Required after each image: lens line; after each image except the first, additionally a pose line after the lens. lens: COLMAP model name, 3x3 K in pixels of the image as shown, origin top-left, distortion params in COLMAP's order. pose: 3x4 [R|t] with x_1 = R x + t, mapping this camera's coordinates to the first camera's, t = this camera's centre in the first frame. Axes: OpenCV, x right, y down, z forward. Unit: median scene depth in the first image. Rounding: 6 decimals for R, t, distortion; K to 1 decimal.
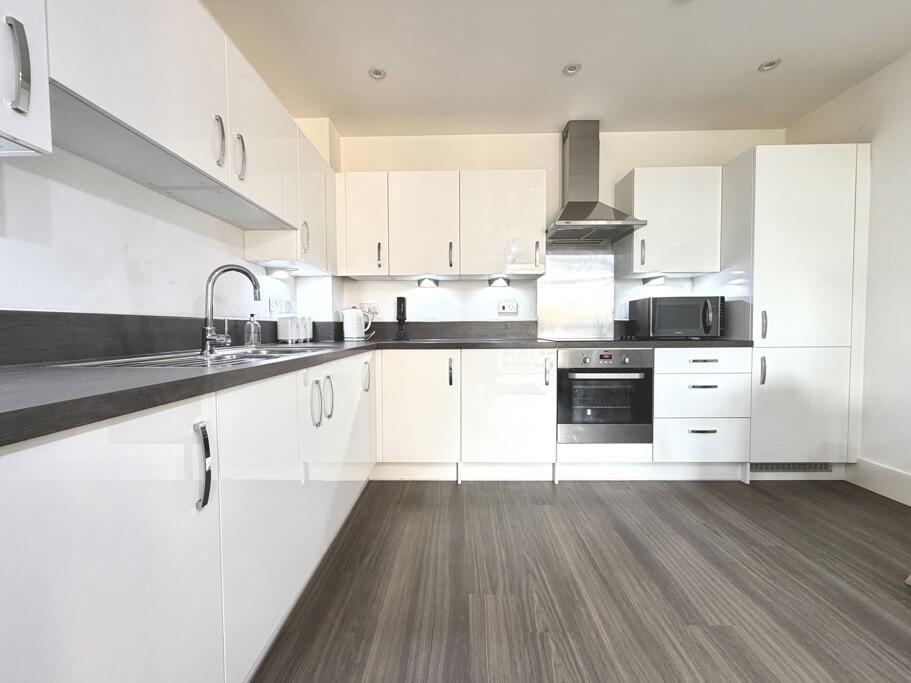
lens RADIAL K [[363.6, 0, 453.7], [0, 363.6, 340.9], [0, 0, 1]] dist [-0.002882, -0.000233]
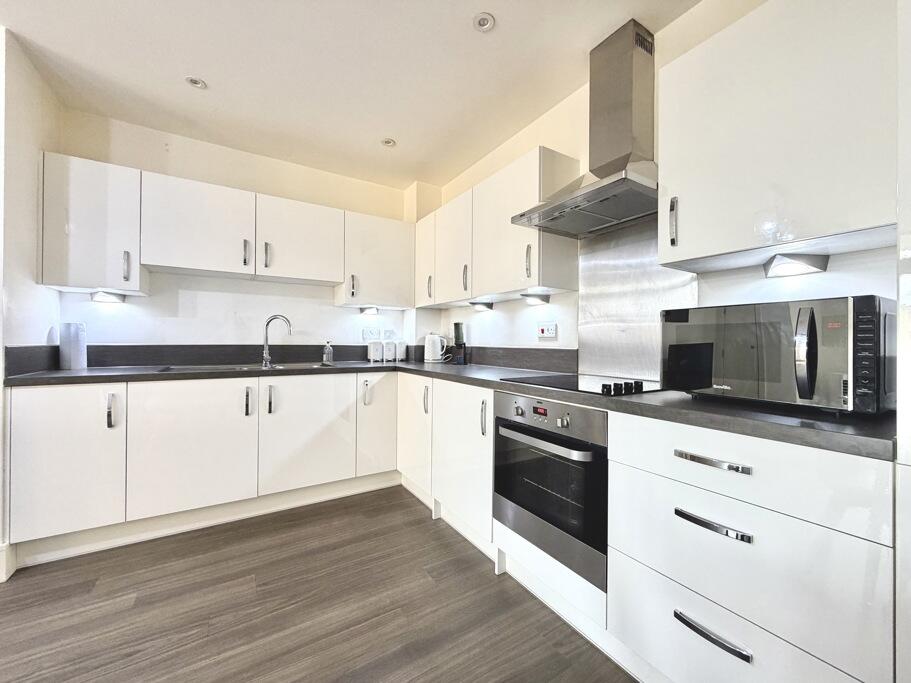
lens RADIAL K [[363.6, 0, 454.9], [0, 363.6, 340.0], [0, 0, 1]] dist [-0.002882, -0.000233]
pose [[0.545287, 0.007510, -0.838216, 0.868538], [-0.041582, 0.998971, -0.018100, -0.063056], [0.837218, 0.044724, 0.545038, 0.519572]]
